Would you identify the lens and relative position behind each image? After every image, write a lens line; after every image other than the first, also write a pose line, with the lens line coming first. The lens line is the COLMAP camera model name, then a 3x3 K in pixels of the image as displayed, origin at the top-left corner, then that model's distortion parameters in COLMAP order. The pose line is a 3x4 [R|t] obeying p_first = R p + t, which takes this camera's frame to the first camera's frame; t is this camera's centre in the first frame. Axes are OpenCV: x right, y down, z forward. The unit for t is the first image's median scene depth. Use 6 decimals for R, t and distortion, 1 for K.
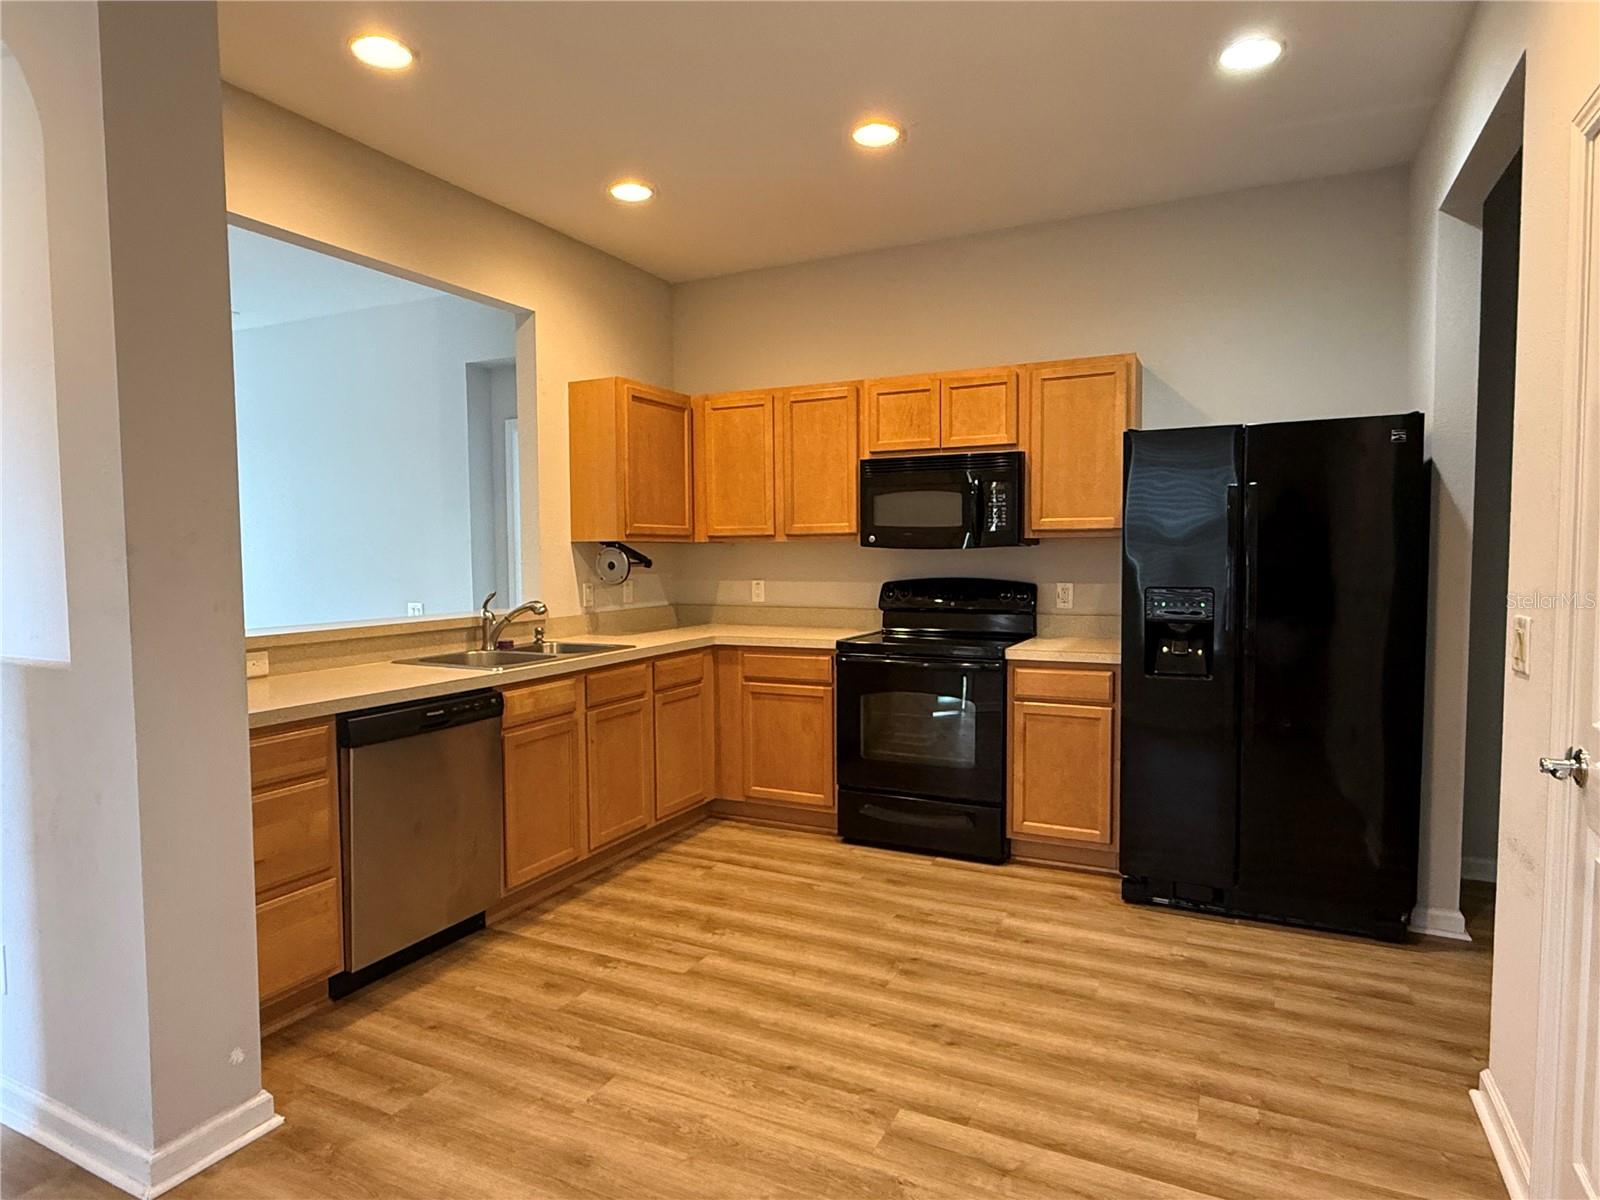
lens RADIAL K [[926.3, 0, 800.0], [0, 926.3, 600.0], [0, 0, 1]] dist [0.002227, 0.000506]
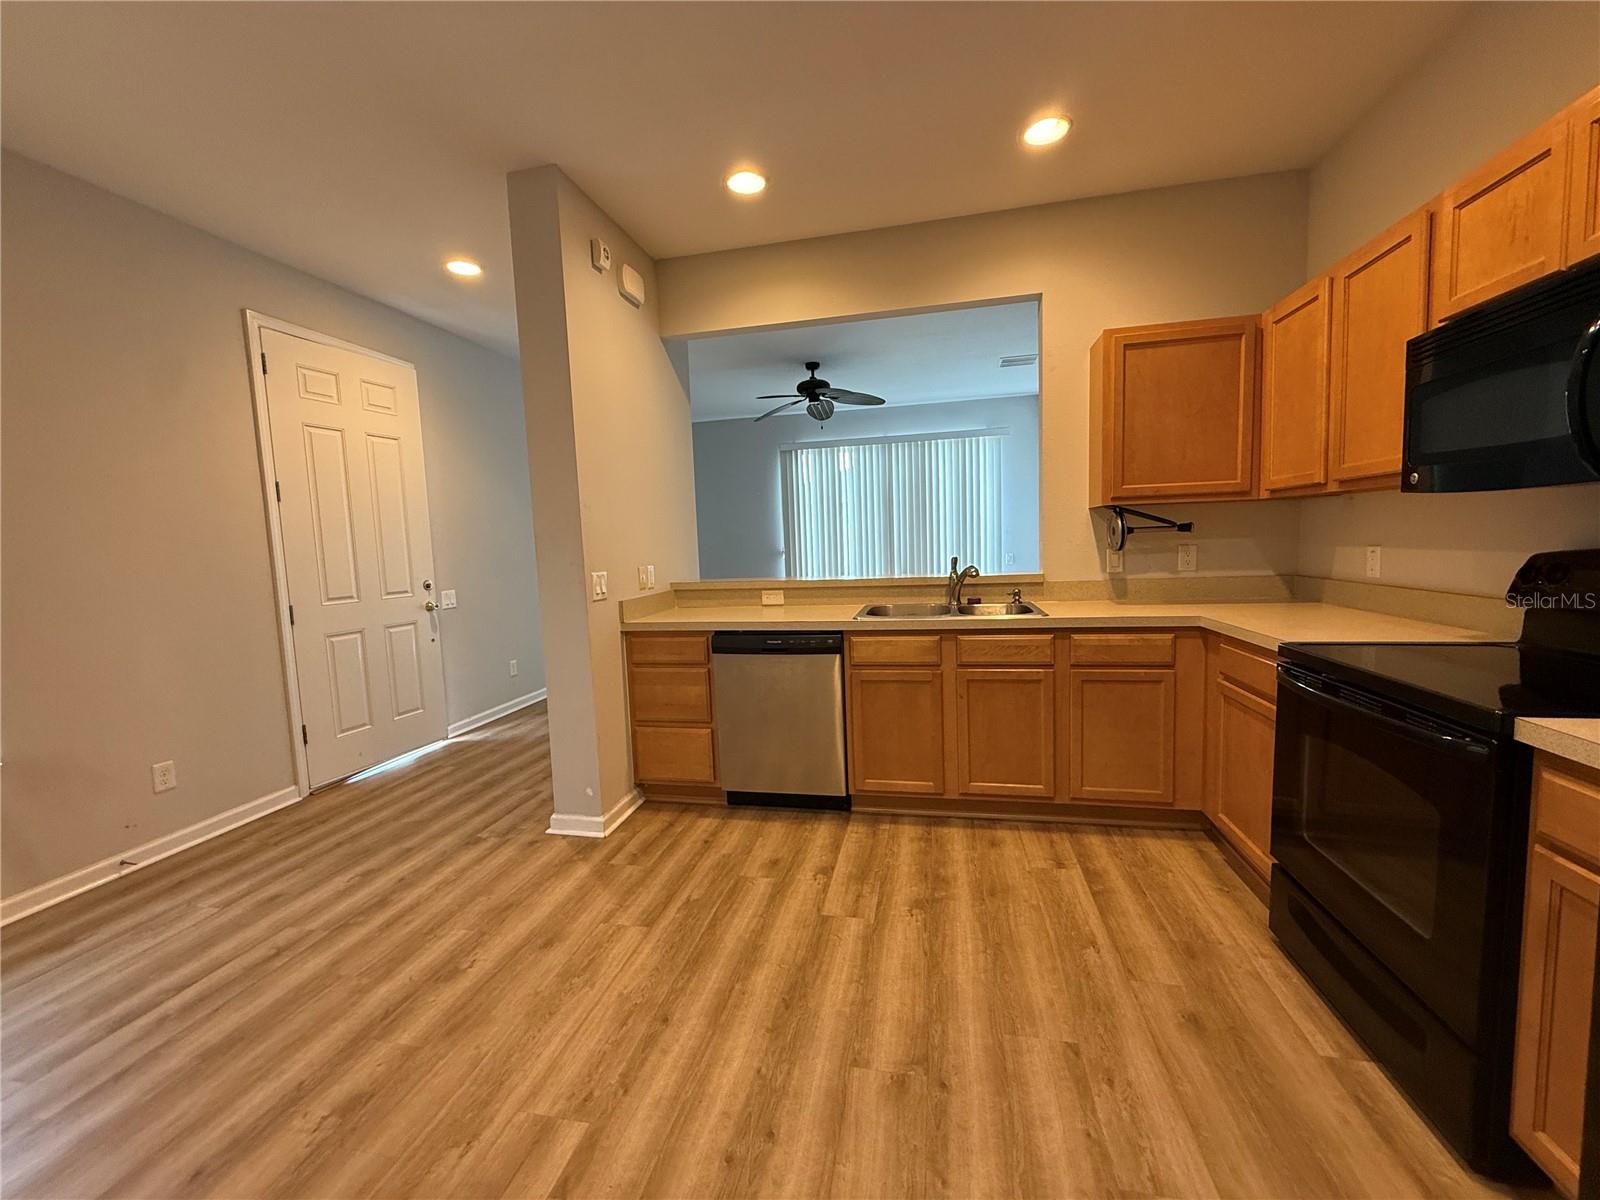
lens RADIAL K [[635.7, 0, 791.9], [0, 635.7, 598.6], [0, 0, 1]] dist [0.000907, 0.000121]
pose [[0.238604, 0.086466, -0.967260, 0.452877], [-0.014985, 0.996237, 0.085360, -0.023375], [0.971001, -0.005873, 0.239002, 0.647001]]
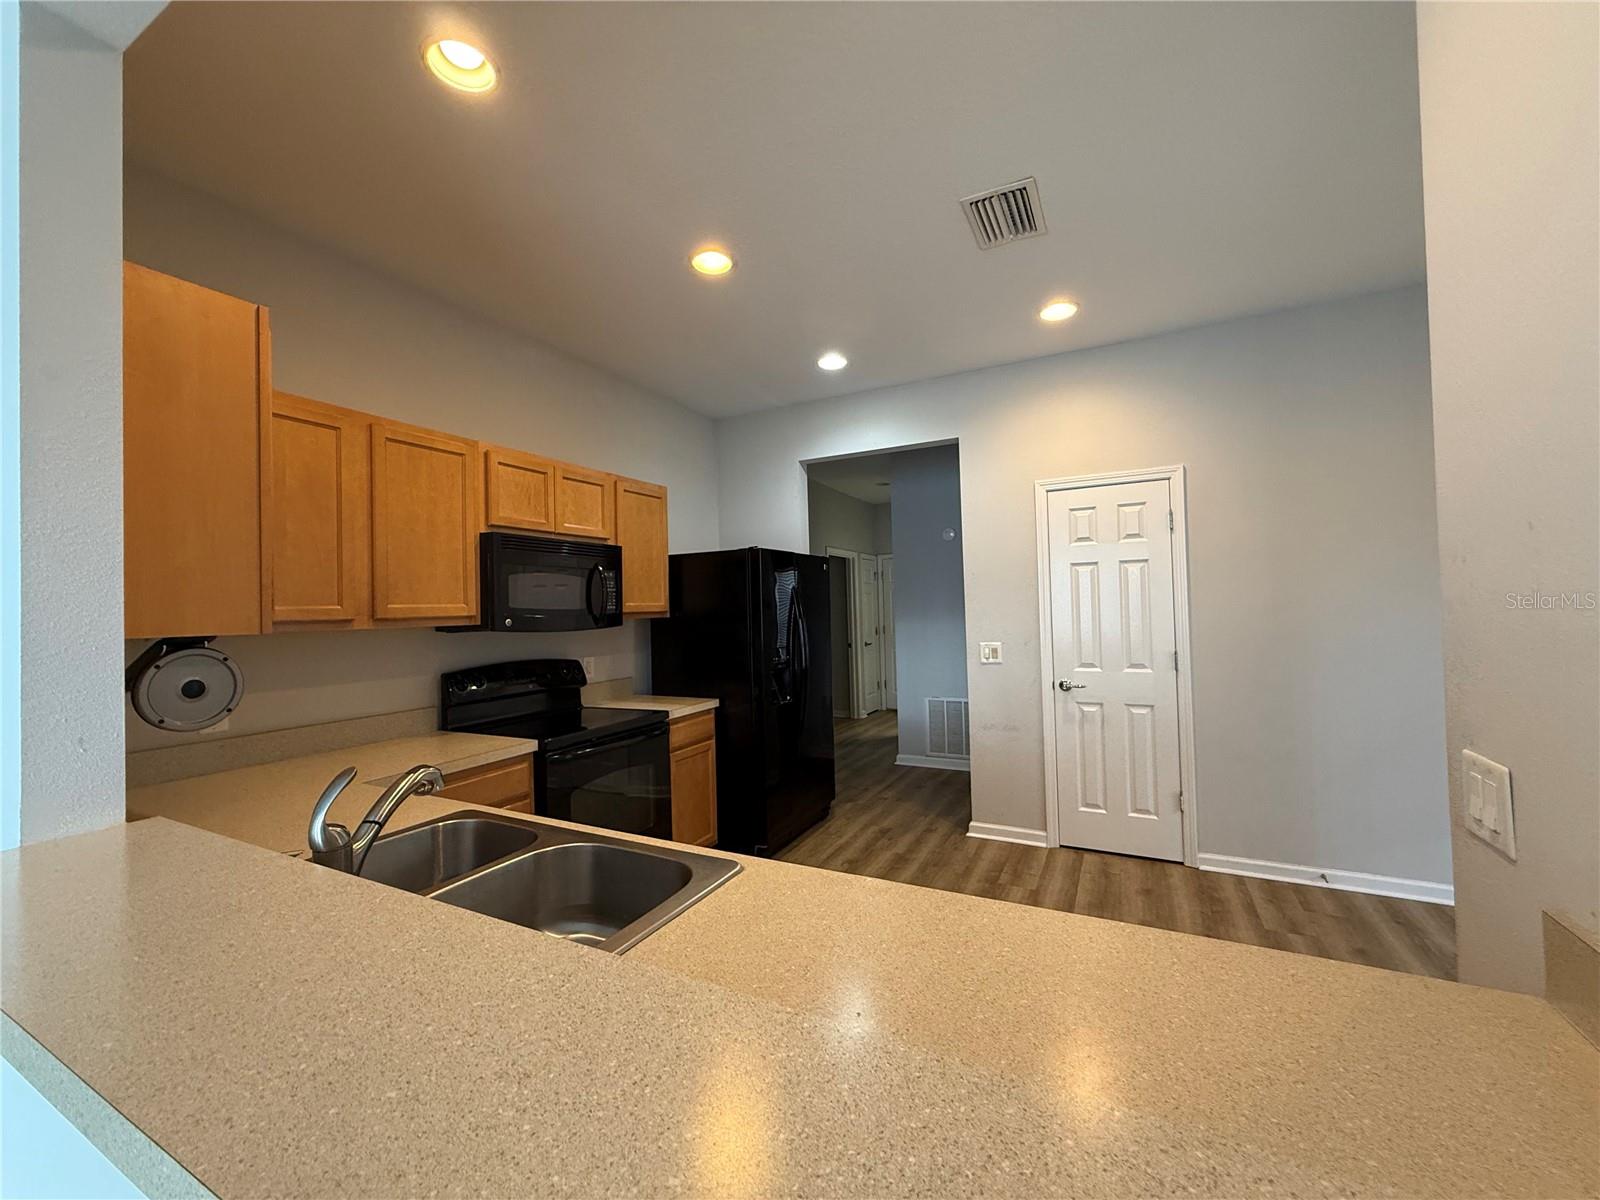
lens RADIAL K [[635.7, 0, 791.9], [0, 635.7, 598.6], [0, 0, 1]] dist [0.000907, 0.000121]
pose [[0.023437, 0.025862, 0.999391, -0.641097], [0.079961, 0.996414, -0.027660, -0.060844], [-0.996522, 0.080561, 0.021285, 0.867628]]
